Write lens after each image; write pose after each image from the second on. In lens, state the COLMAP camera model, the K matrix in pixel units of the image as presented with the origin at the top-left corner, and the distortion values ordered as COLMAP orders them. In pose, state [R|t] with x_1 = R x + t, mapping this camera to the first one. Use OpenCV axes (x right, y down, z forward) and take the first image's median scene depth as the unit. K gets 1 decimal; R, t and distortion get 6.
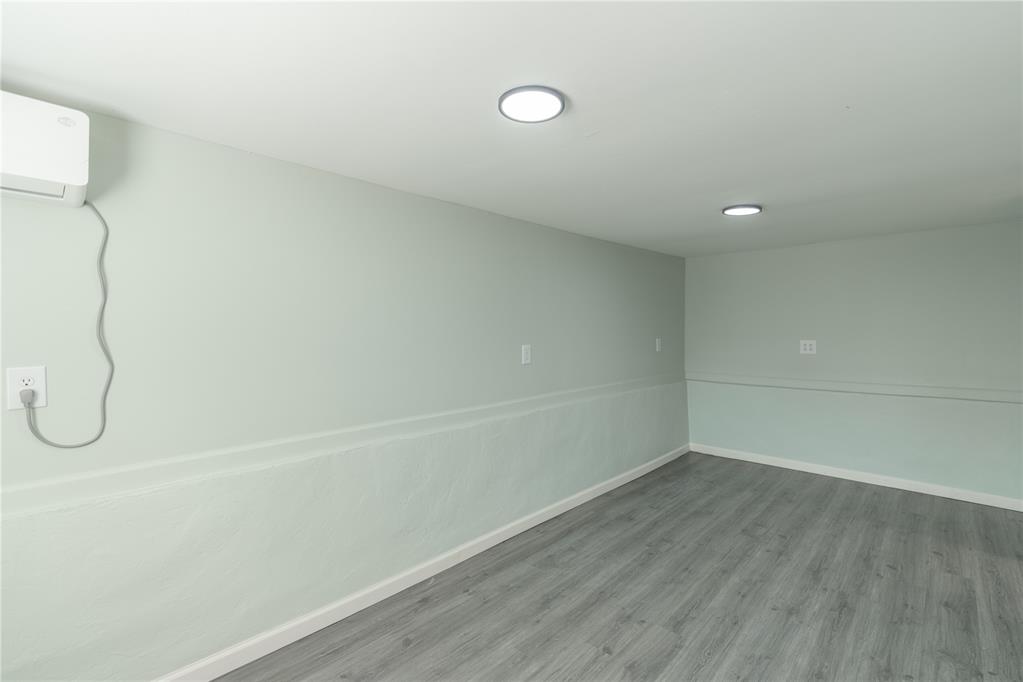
lens RADIAL K [[464.6, 0, 516.8], [0, 464.6, 331.5], [0, 0, 1]] dist [-0.002627, 0.003022]
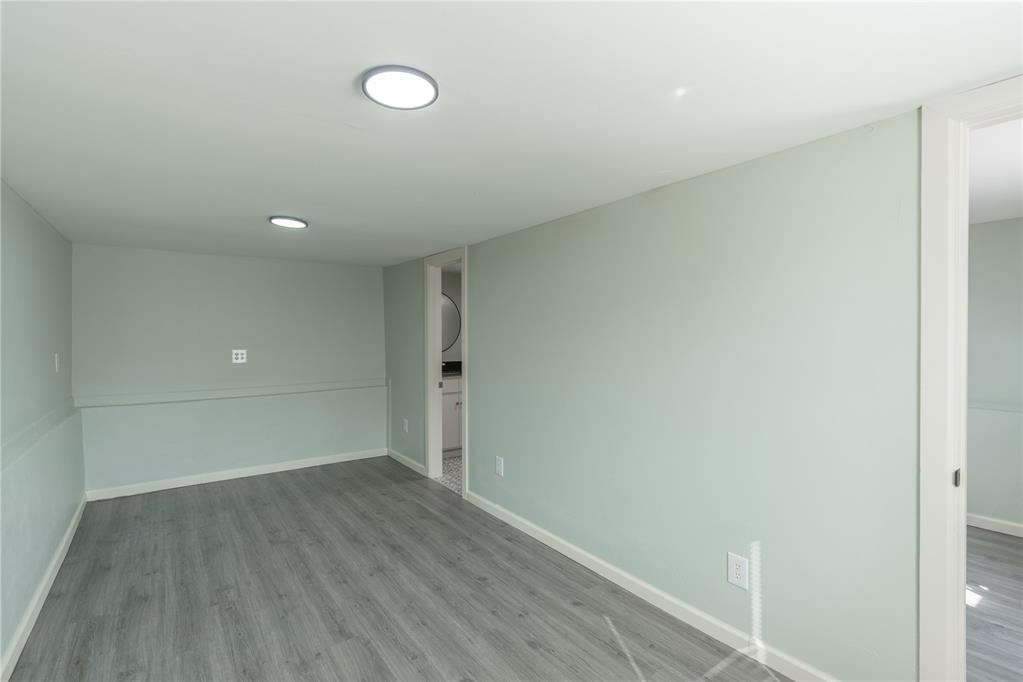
lens RADIAL K [[464.6, 0, 516.2], [0, 464.6, 343.2], [0, 0, 1]] dist [-0.002627, 0.003022]
pose [[0.178964, -0.012373, 0.983778, -0.395717], [0.008544, 0.999903, 0.011021, -0.001658], [-0.983819, 0.006433, 0.179052, 0.312604]]
